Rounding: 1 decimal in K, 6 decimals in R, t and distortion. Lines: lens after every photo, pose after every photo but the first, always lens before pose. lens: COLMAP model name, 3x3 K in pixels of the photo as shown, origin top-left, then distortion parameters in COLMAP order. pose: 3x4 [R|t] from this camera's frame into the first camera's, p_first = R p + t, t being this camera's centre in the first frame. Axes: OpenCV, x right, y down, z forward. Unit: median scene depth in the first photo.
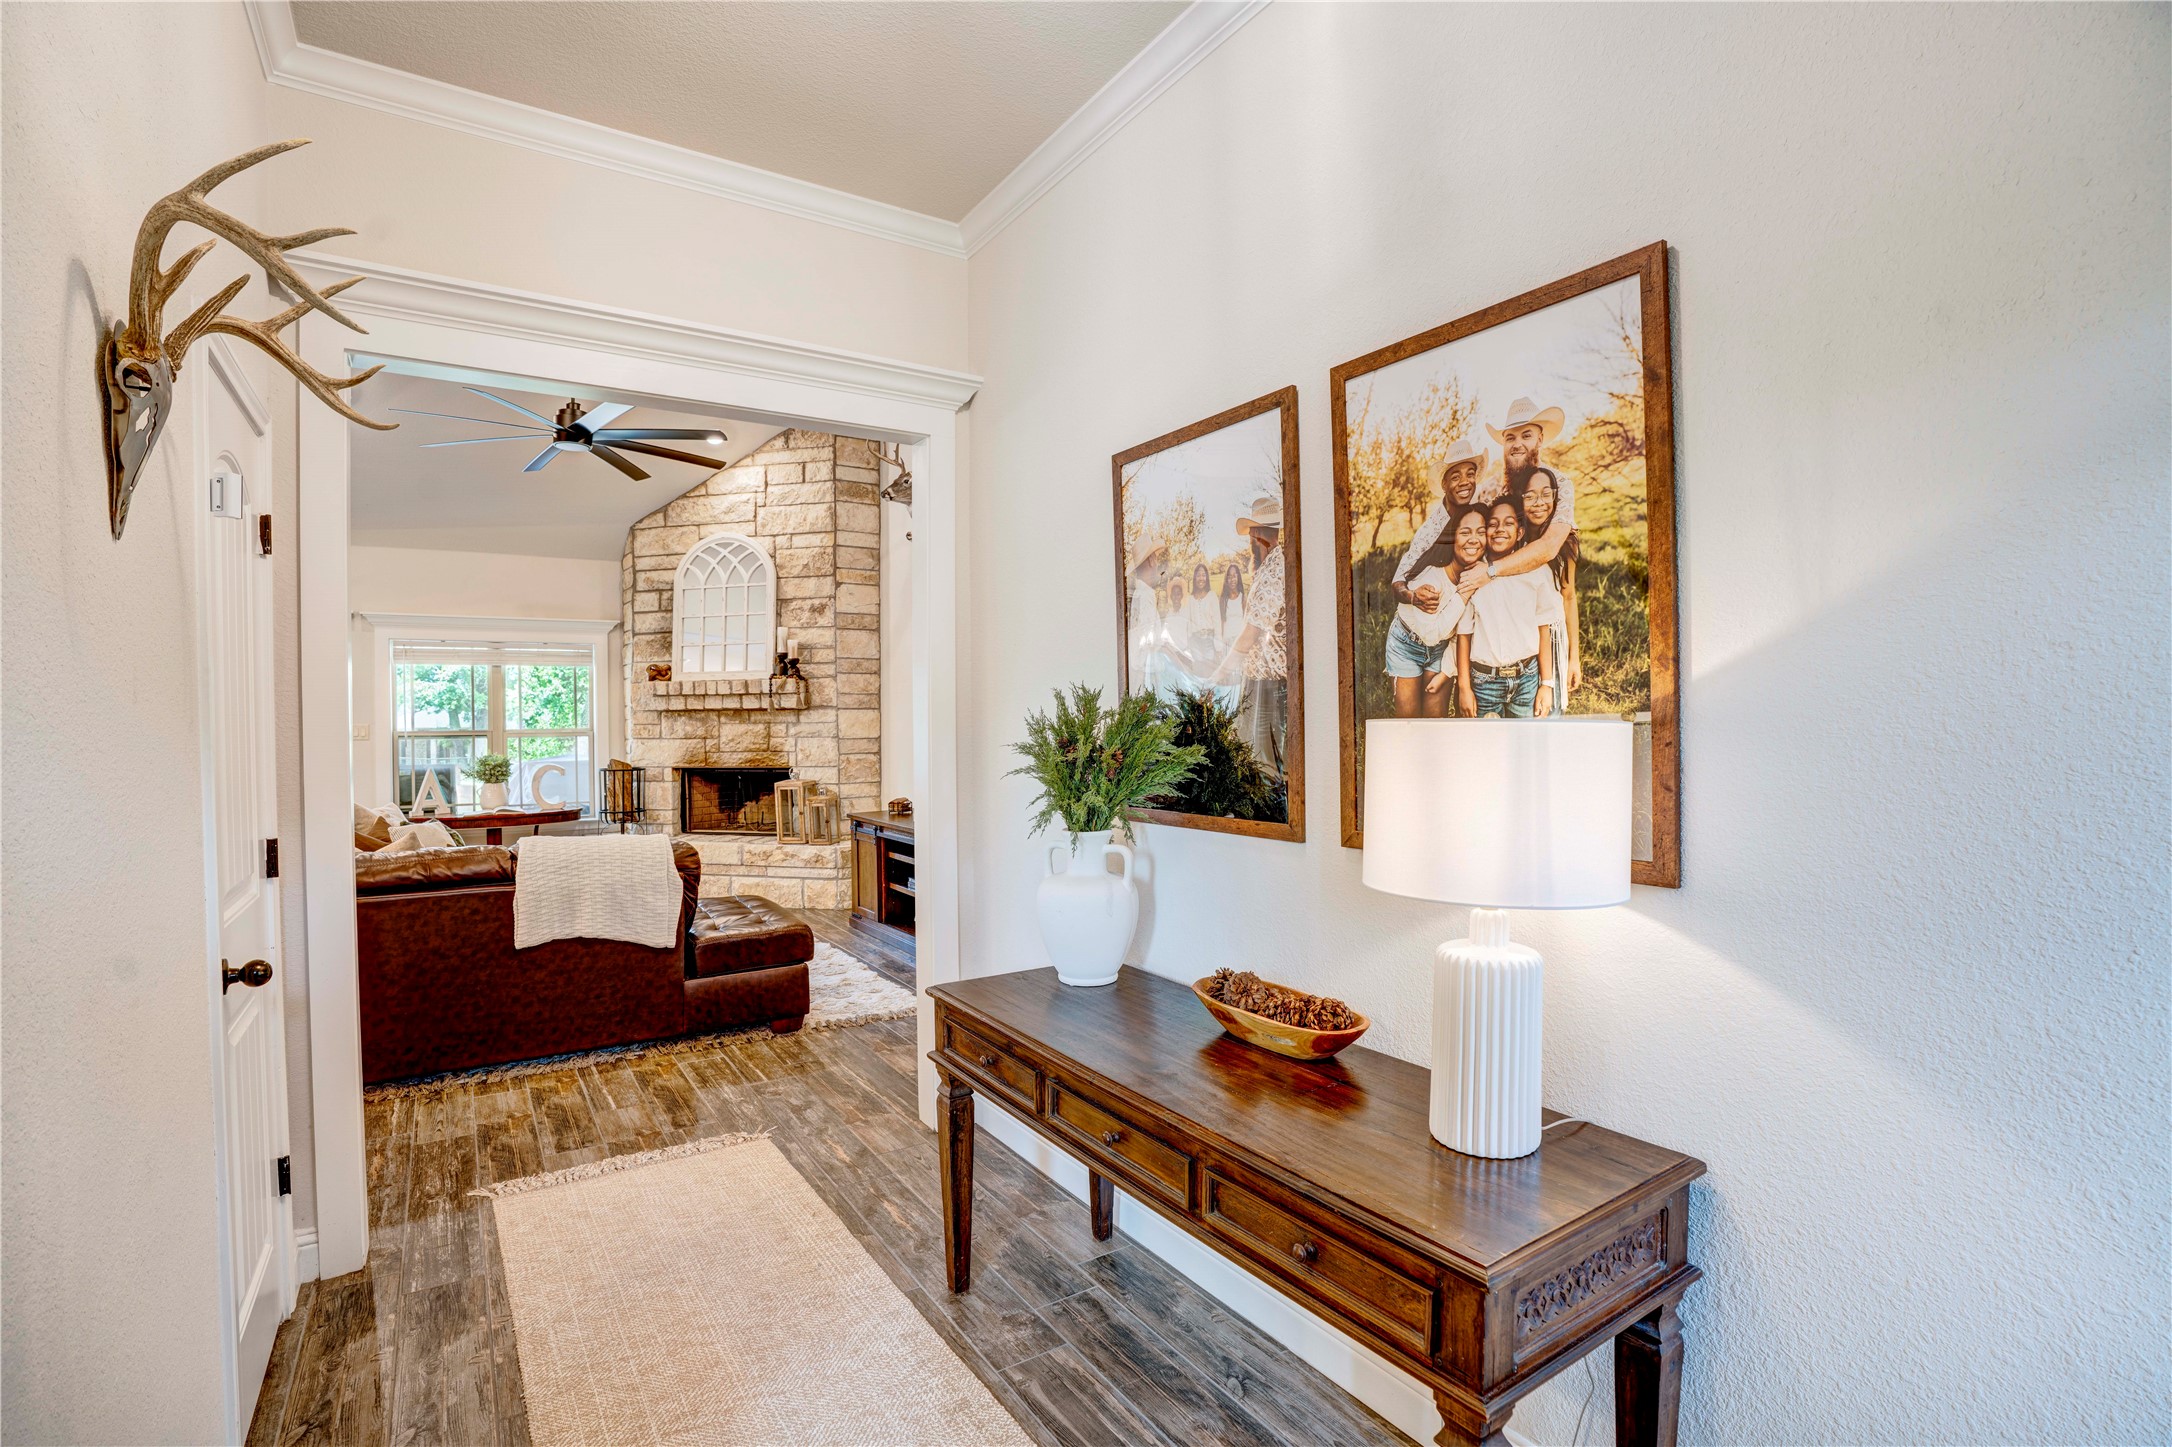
lens RADIAL K [[1002.9, 0, 1079.8], [0, 1002.9, 728.3], [0, 0, 1]] dist [-0.072624, 0.029130]
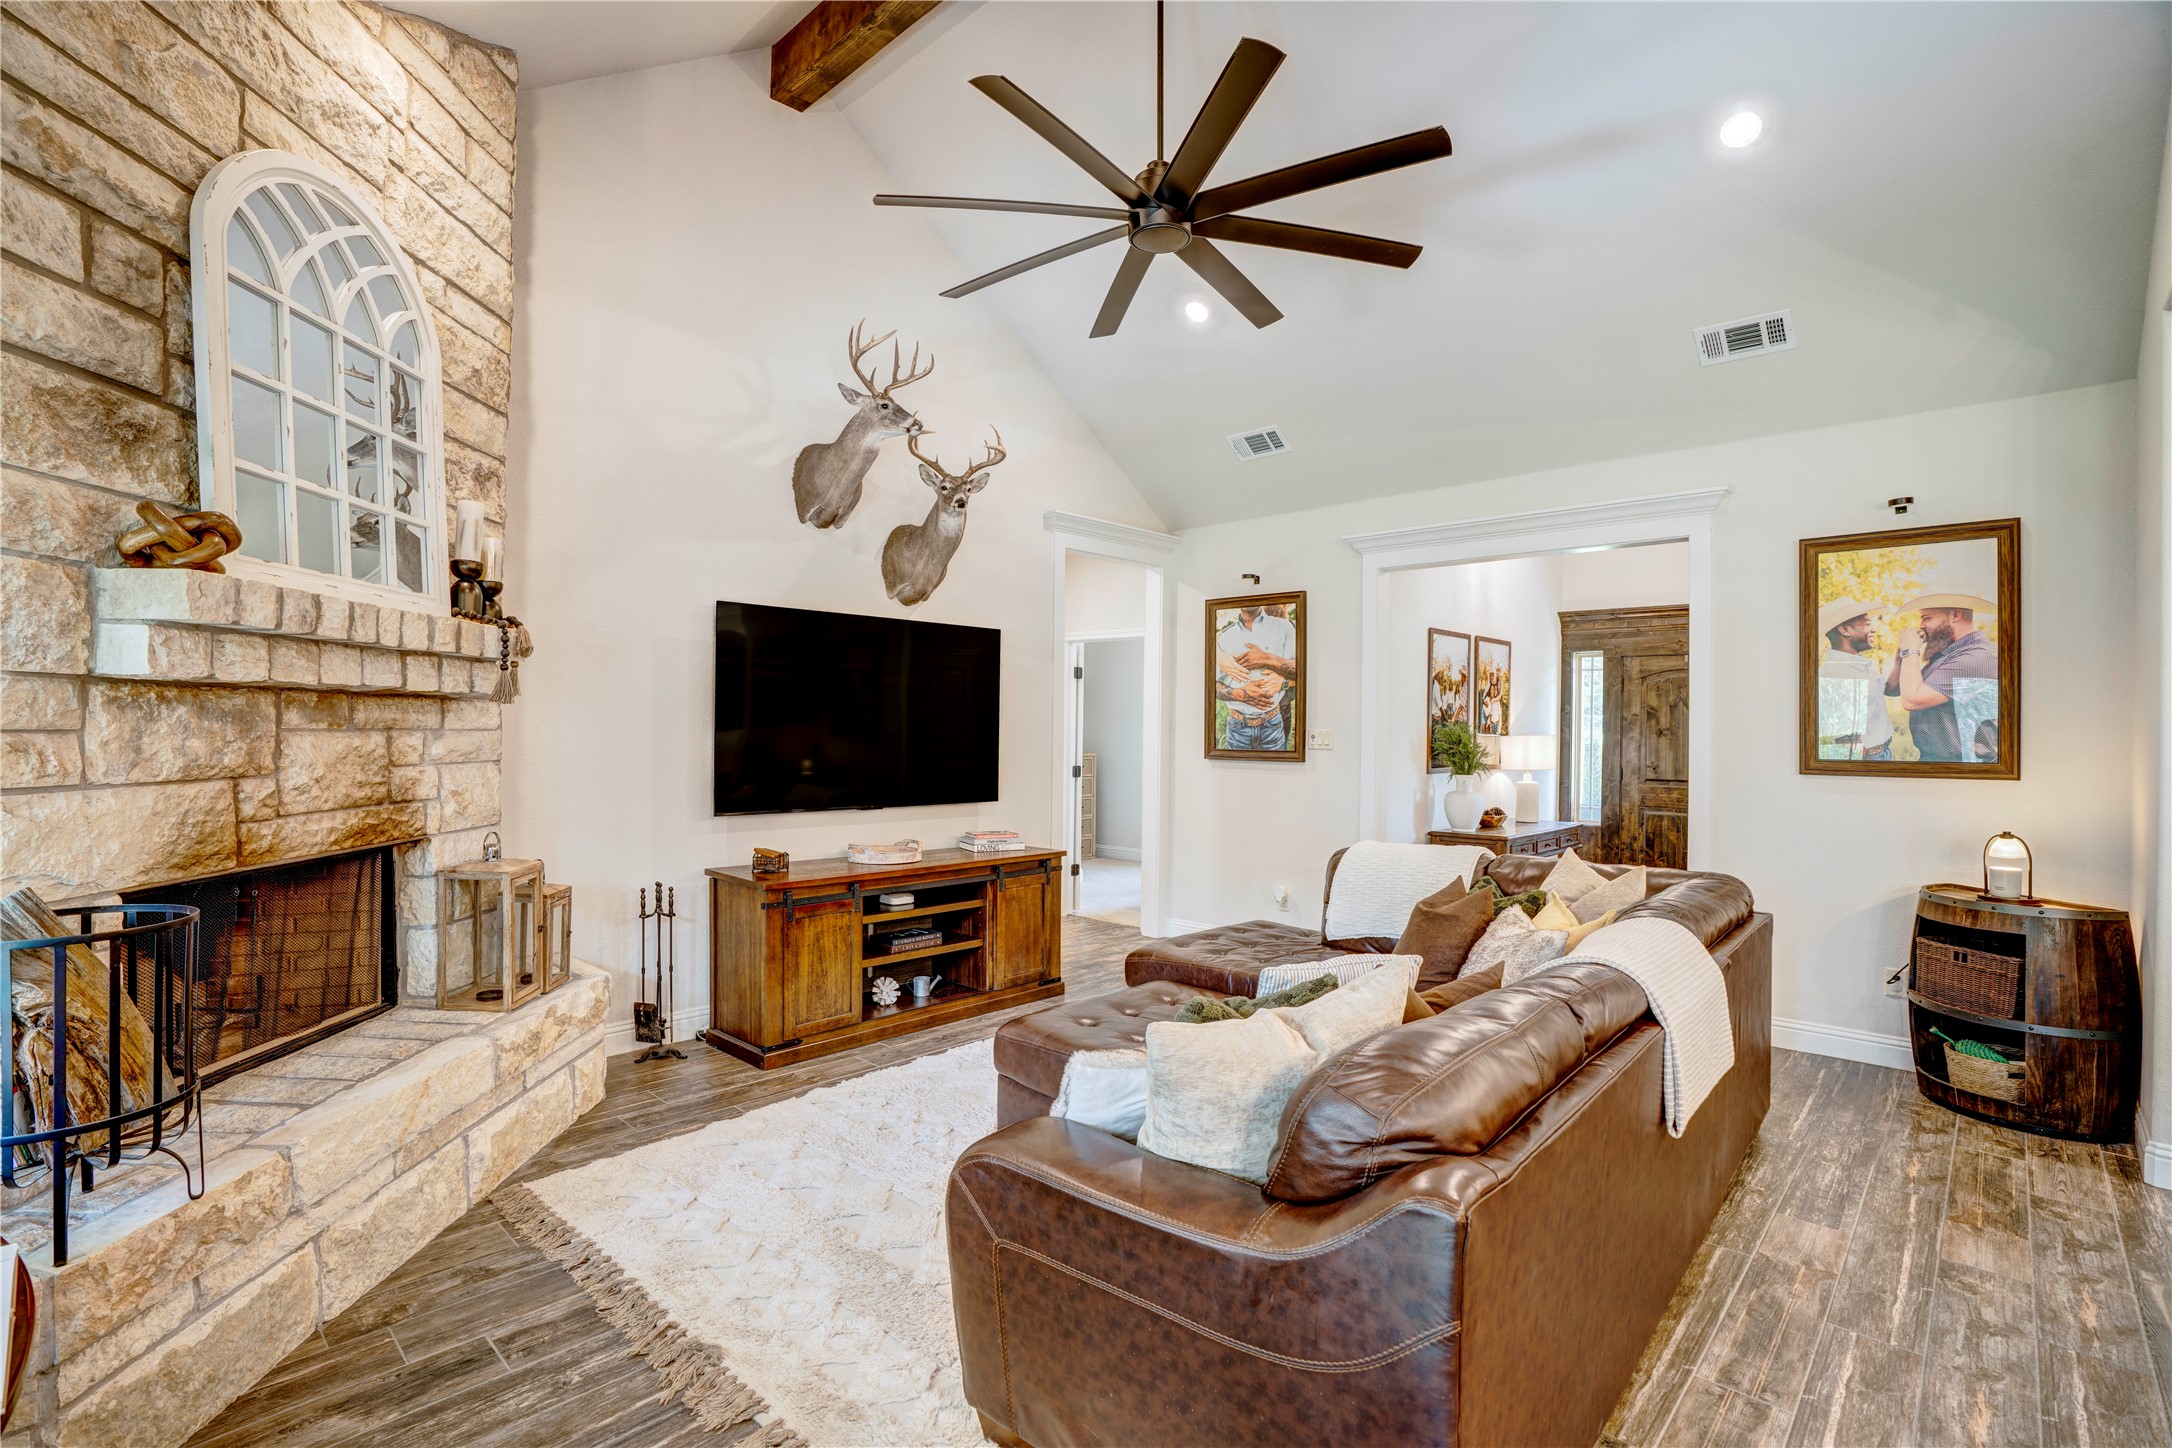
lens RADIAL K [[1002.9, 0, 1079.8], [0, 1002.9, 728.8], [0, 0, 1]] dist [-0.072624, 0.029130]
pose [[-0.235503, 0.007825, 0.971842, -2.622896], [0.004426, 0.999966, -0.006979, -0.006657], [-0.971863, 0.002658, -0.235530, 2.928490]]
